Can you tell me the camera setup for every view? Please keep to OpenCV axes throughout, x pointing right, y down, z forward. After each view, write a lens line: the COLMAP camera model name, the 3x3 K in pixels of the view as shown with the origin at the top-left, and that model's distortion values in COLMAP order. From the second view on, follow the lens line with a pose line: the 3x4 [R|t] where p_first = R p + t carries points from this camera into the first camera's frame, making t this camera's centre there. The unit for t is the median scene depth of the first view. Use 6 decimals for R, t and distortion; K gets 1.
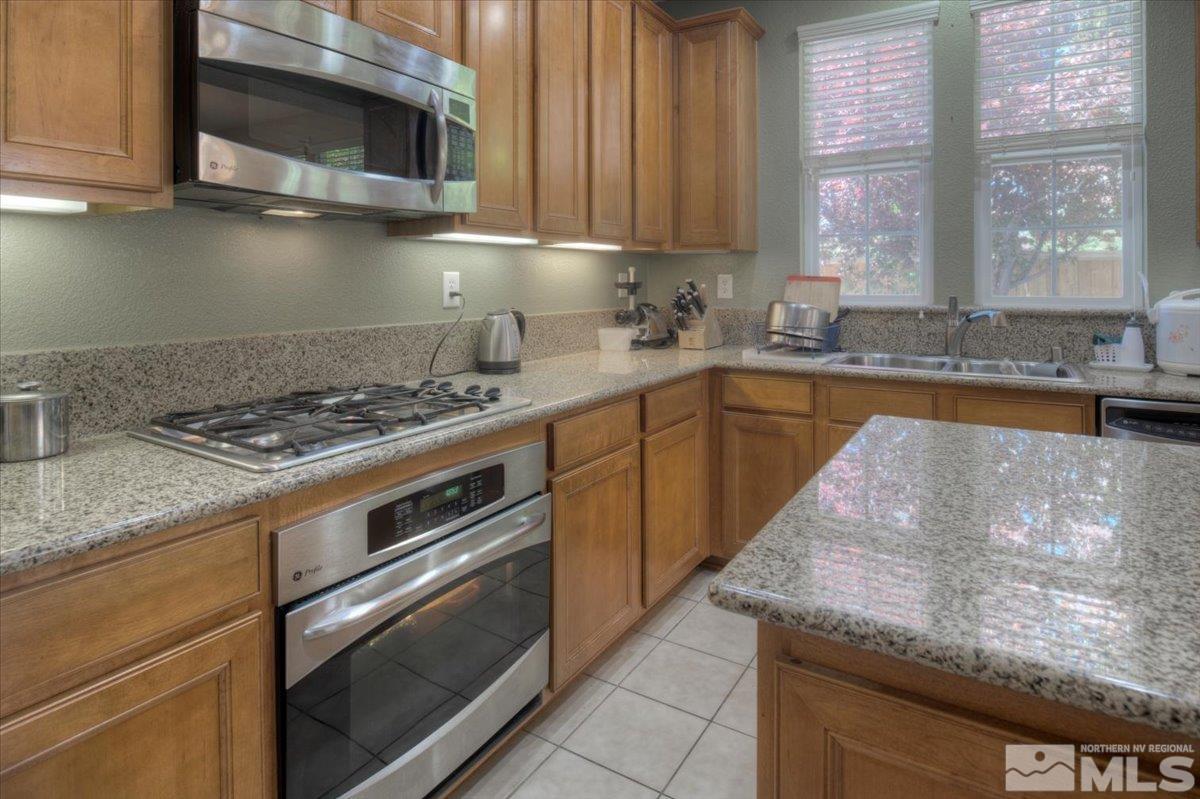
lens RADIAL K [[647.0, 0, 621.6], [0, 647.0, 278.3], [0, 0, 1]] dist [0.002375, 0.000527]
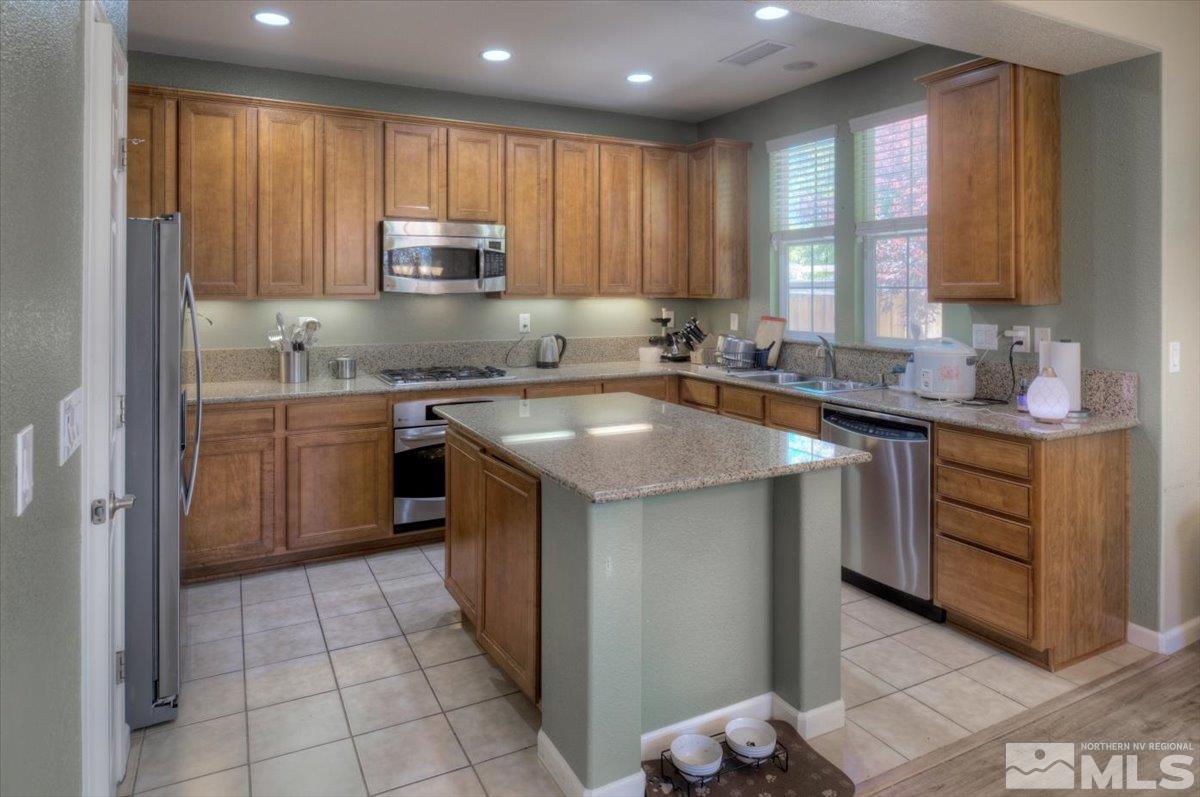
lens RADIAL K [[724.2, 0, 598.1], [0, 724.2, 287.3], [0, 0, 1]] dist [-0.006342, -0.001519]
pose [[0.855605, 0.001760, -0.517627, 1.028833], [-0.002062, 0.999998, -0.000008, -0.089185], [0.517625, 0.001075, 0.855607, -0.726039]]
